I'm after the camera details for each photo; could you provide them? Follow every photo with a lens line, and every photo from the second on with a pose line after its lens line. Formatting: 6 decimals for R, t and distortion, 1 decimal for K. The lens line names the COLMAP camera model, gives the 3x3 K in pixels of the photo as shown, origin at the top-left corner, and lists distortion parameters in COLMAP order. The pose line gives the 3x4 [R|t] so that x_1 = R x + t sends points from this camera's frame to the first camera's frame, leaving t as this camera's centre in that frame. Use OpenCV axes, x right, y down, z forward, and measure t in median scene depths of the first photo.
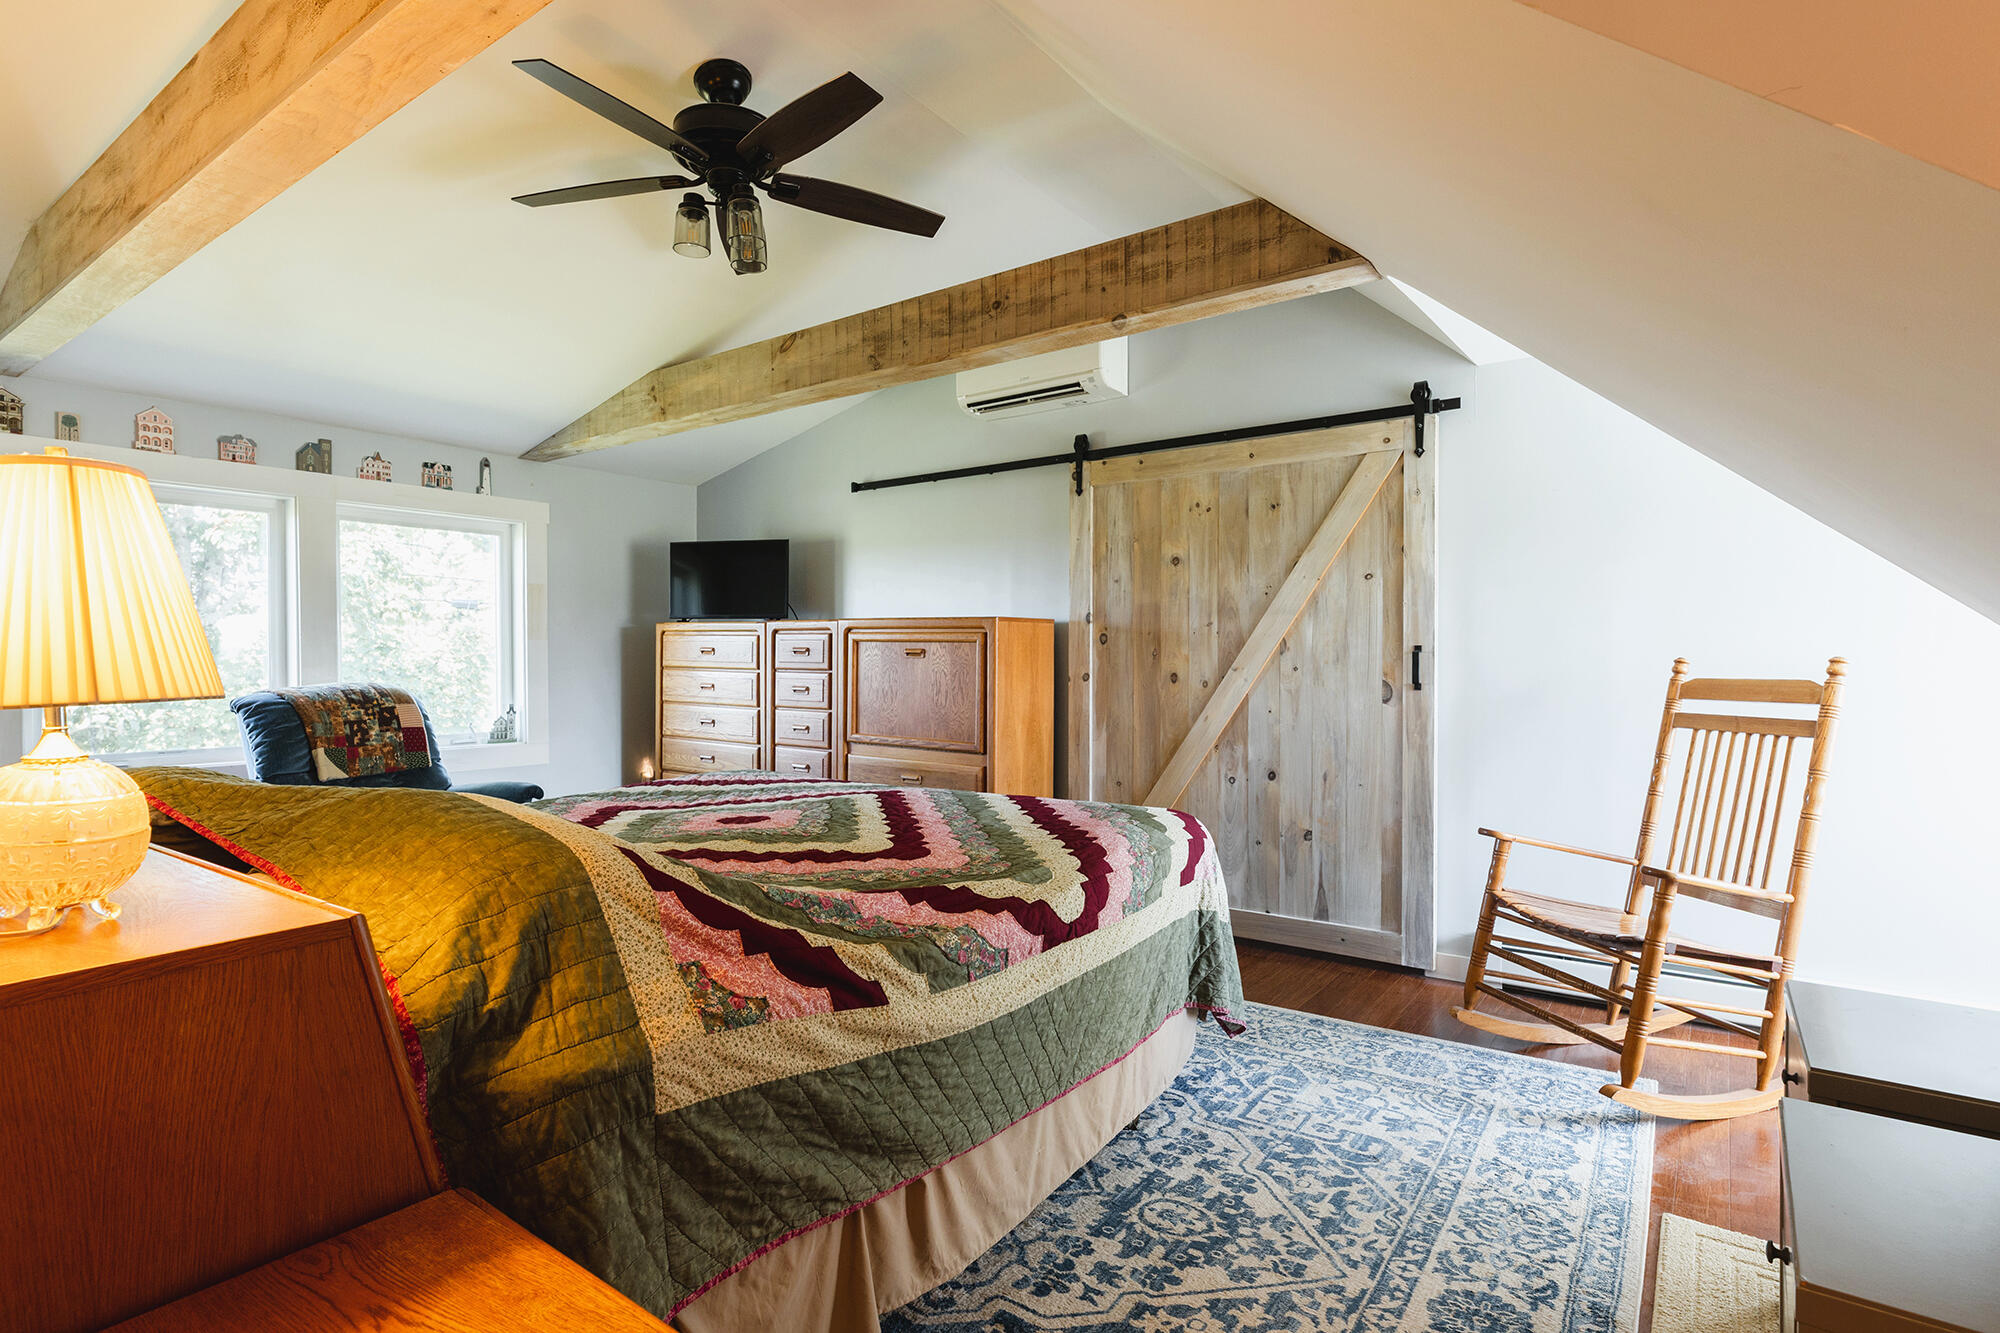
lens RADIAL K [[973.6, 0, 985.3], [0, 973.6, 663.5], [0, 0, 1]] dist [-0.002207, -0.003779]
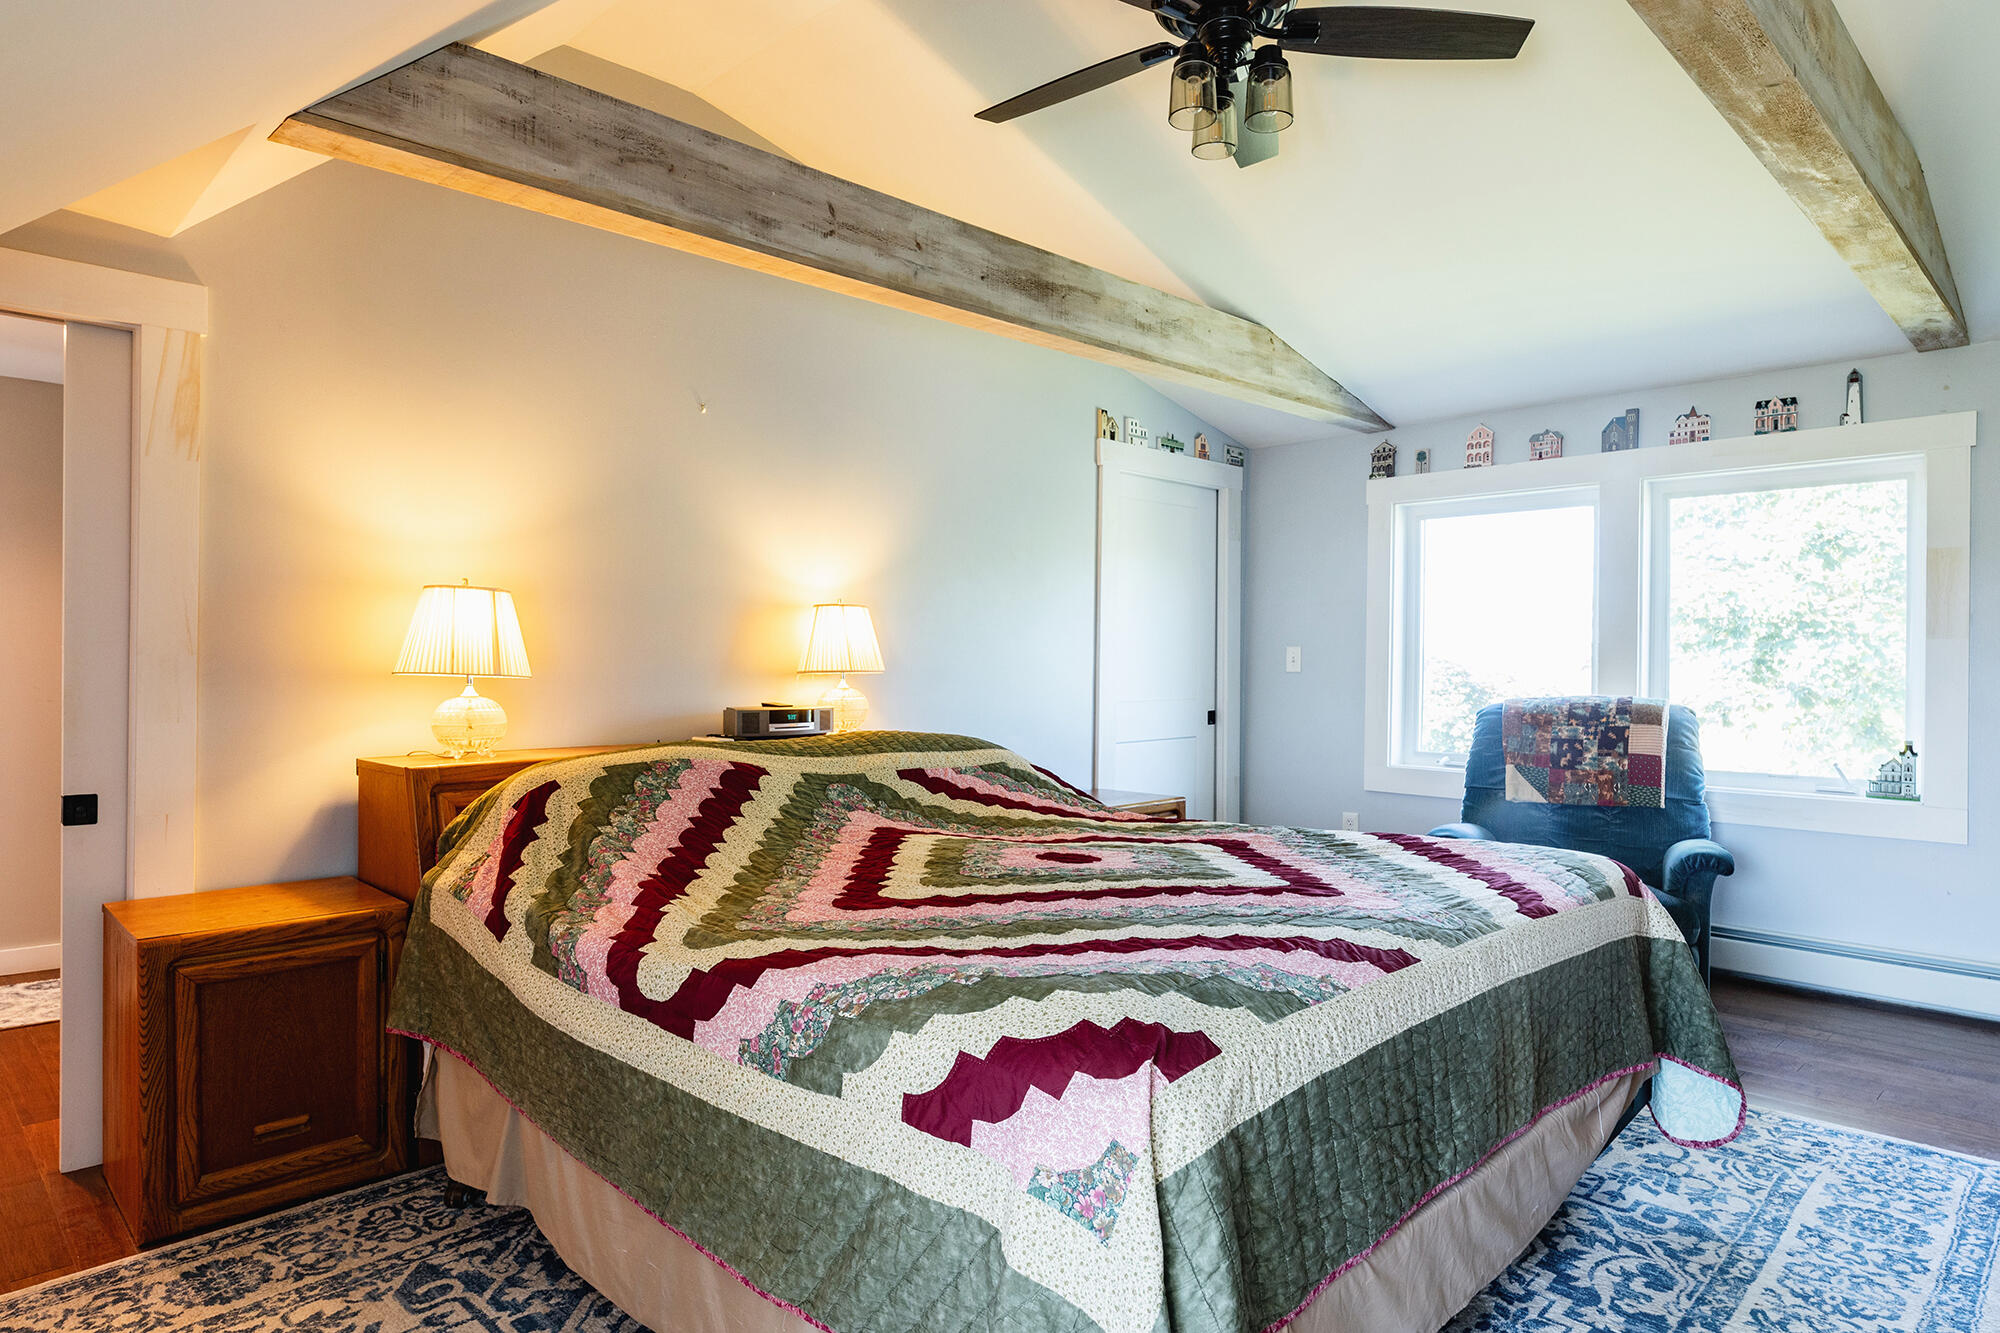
lens RADIAL K [[1184.6, 0, 988.1], [0, 1184.6, 666.3], [0, 0, 1]] dist [-0.003533, 0.000899]
pose [[-0.141629, 0.006588, -0.989898, 0.475719], [-0.006118, 0.999953, 0.007530, -0.010969], [0.989901, 0.007123, -0.141582, 0.656462]]
